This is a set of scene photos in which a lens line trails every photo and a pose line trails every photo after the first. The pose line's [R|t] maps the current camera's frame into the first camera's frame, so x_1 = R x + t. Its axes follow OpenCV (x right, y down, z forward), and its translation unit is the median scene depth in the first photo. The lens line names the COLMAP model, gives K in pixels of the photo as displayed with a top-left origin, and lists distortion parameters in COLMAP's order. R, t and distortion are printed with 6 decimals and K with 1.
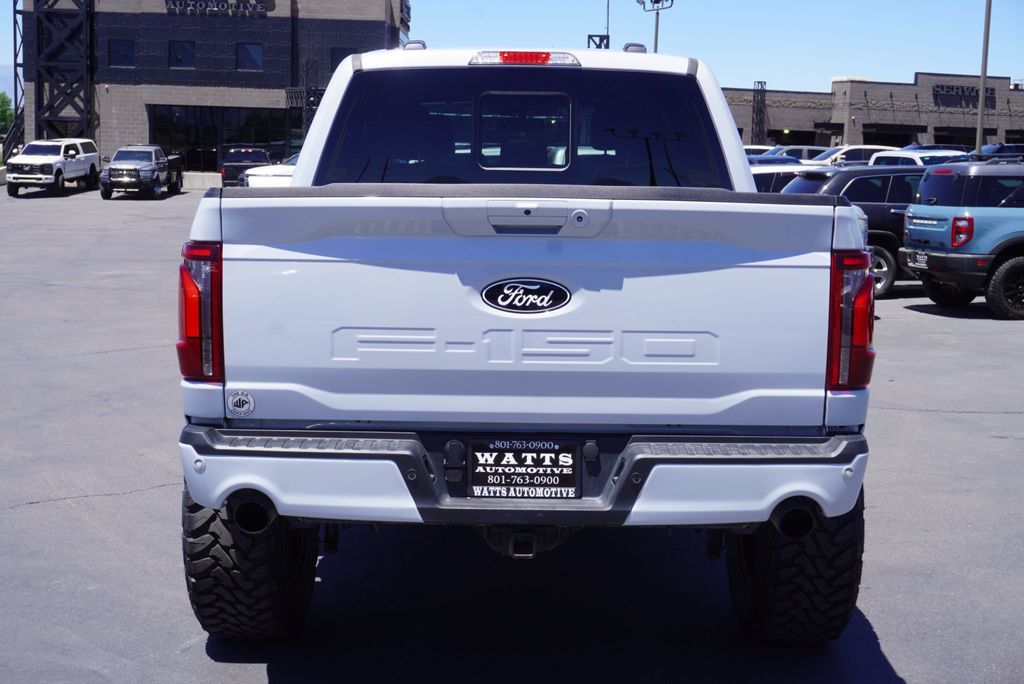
lens RADIAL K [[1428.2, 0, 512.0], [0, 1428.2, 342.0], [0, 0, 1]] dist [-0.003325, 0.045787]
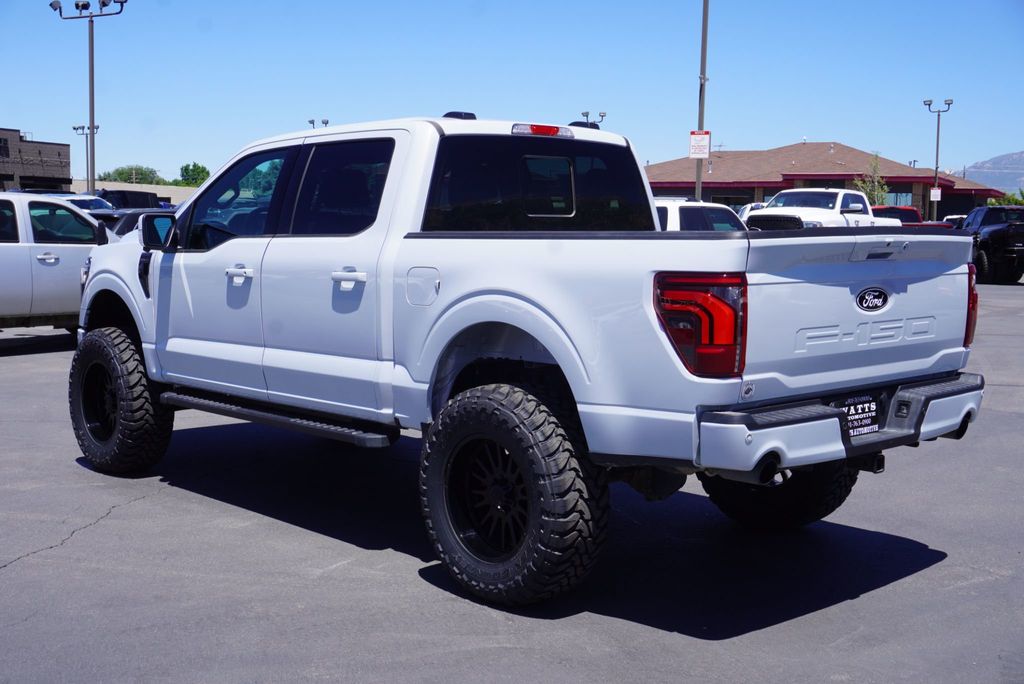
lens RADIAL K [[1237.6, 0, 512.0], [0, 1237.6, 342.0], [0, 0, 1]] dist [0.005165, 0.010912]
pose [[0.741777, -0.075929, 0.666334, -1.133098], [0.085406, 0.996176, 0.018440, -0.043735], [-0.665186, 0.043230, 0.745425, 0.273559]]
